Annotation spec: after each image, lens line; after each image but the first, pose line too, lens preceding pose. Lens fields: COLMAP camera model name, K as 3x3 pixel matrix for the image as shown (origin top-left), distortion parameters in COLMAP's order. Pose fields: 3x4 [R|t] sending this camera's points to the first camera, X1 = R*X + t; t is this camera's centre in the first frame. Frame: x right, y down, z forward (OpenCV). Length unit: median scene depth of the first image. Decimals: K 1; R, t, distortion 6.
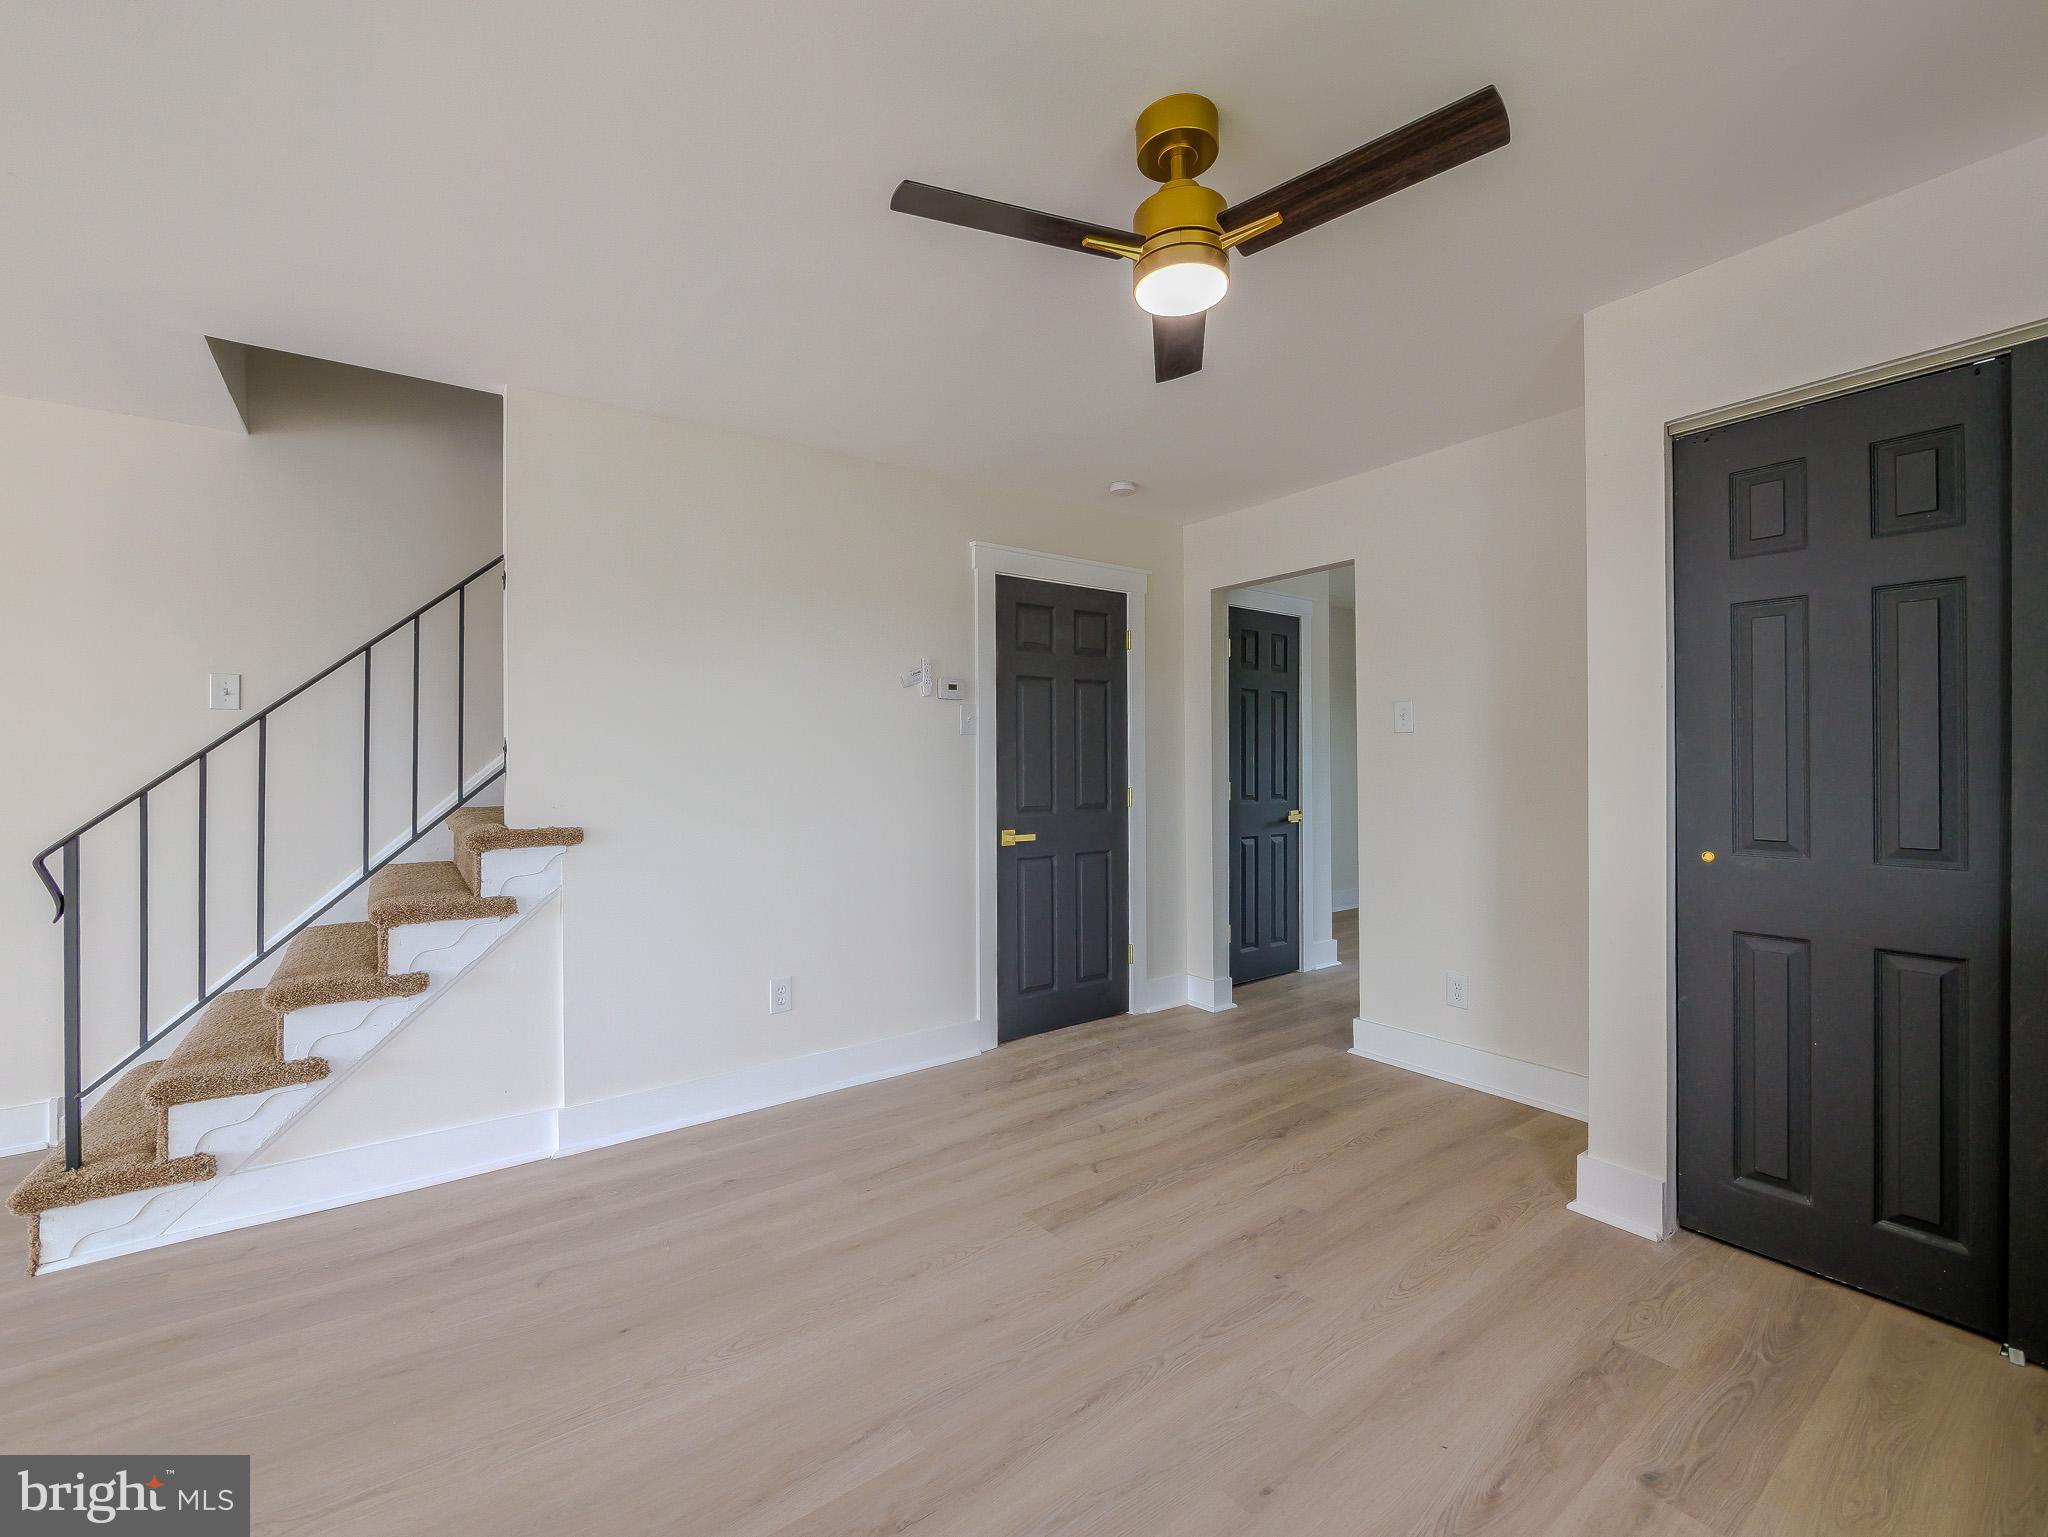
lens RADIAL K [[853.9, 0, 1016.7], [0, 853.9, 758.8], [0, 0, 1]] dist [-0.005362, 0.000121]
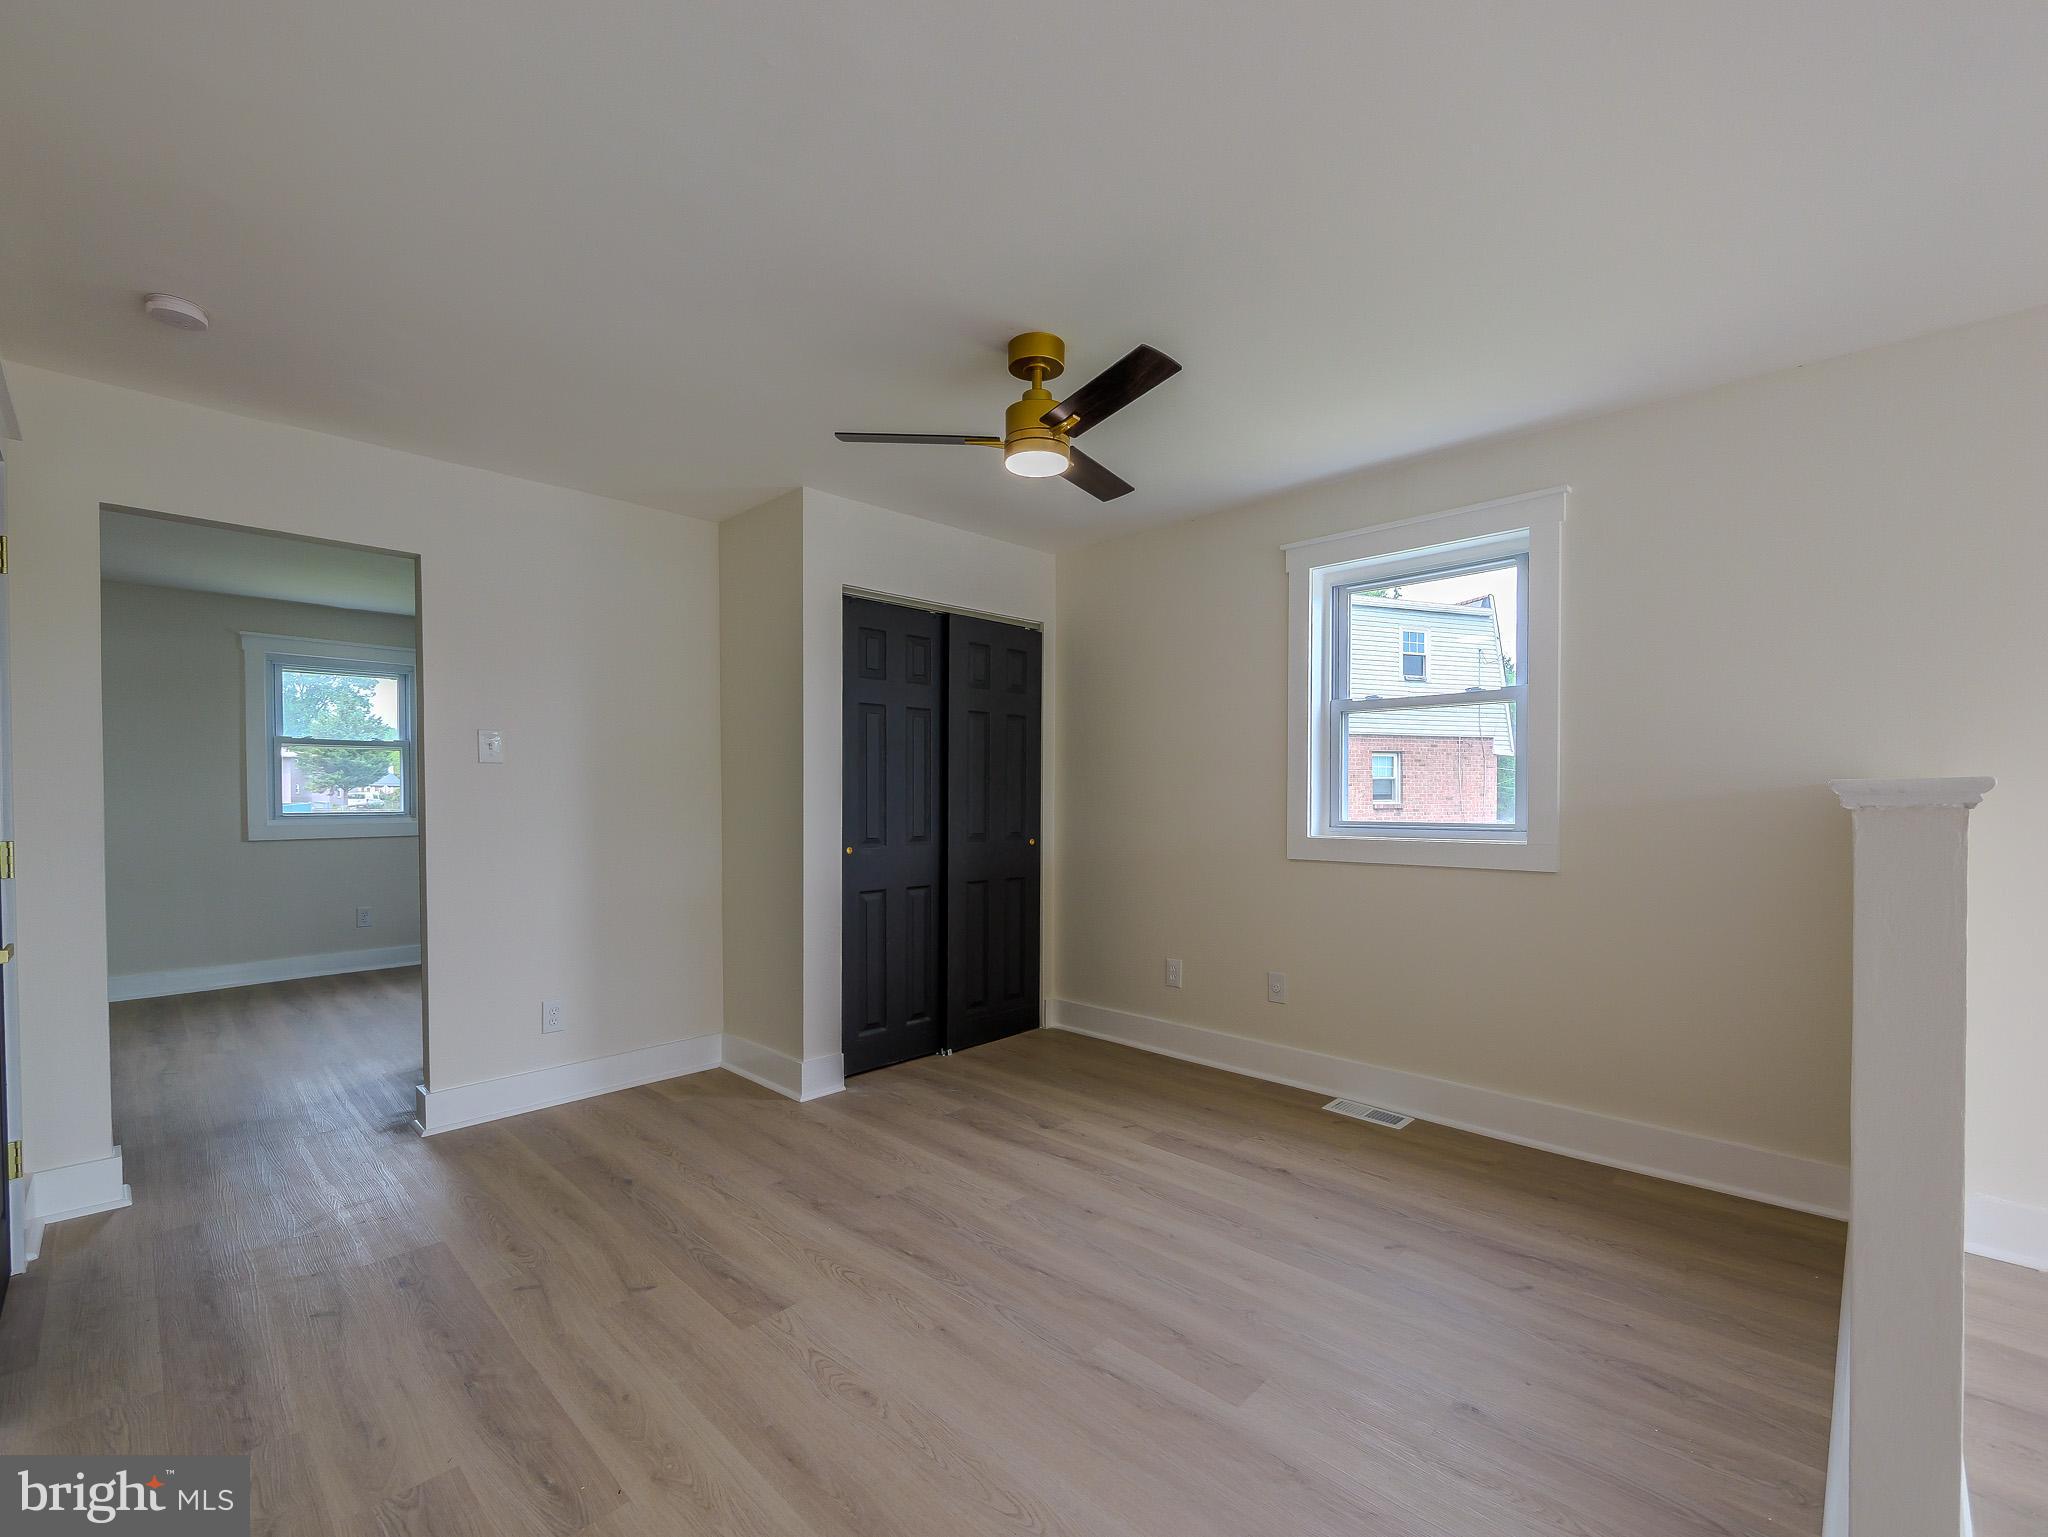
lens RADIAL K [[880.5, 0, 1017.6], [0, 880.5, 798.8], [0, 0, 1]] dist [0.003388, 0.000388]
pose [[-0.154410, 0.003665, 0.988000, -0.996169], [-0.000919, 0.999992, -0.003853, 0.021038], [-0.988006, -0.001503, -0.154406, 0.974761]]
